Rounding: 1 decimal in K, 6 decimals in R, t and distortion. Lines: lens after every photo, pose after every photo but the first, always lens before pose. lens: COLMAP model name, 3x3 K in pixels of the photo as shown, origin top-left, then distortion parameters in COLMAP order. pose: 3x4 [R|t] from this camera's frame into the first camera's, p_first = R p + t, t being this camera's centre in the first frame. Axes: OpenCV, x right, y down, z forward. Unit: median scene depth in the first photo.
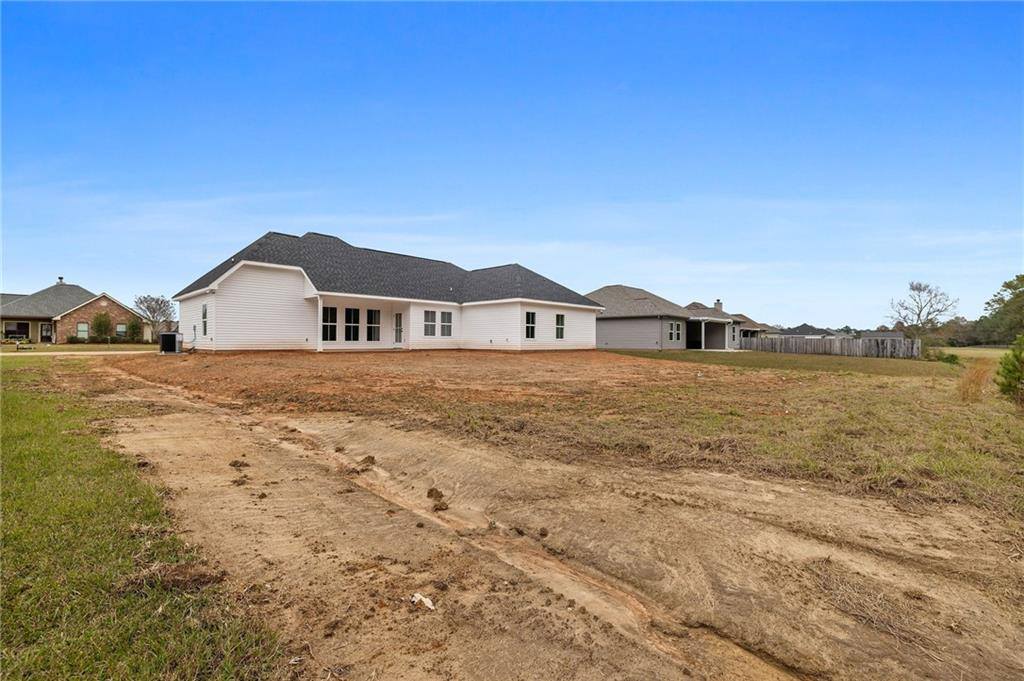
lens RADIAL K [[428.0, 0, 512.6], [0, 428.0, 340.1], [0, 0, 1]] dist [0.001982, -0.001424]
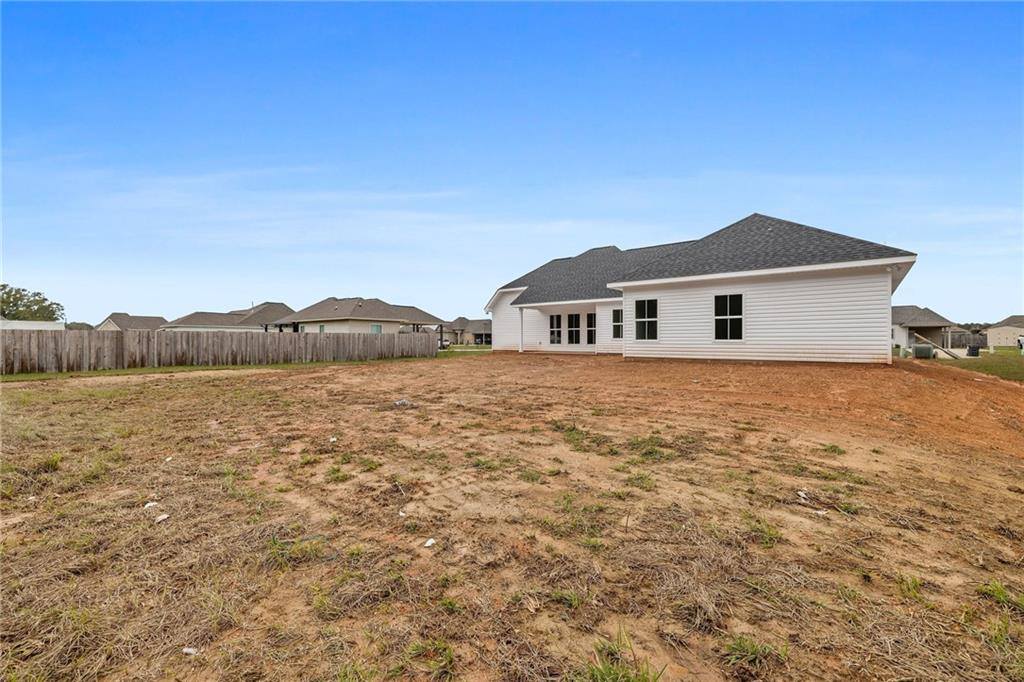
lens RADIAL K [[428.0, 0, 515.3], [0, 428.0, 342.6], [0, 0, 1]] dist [0.001982, -0.001424]
pose [[0.070756, -0.003427, -0.997488, 0.681705], [-0.000215, 0.999994, -0.003451, 0.002301], [0.997494, 0.000459, 0.070755, 0.750478]]
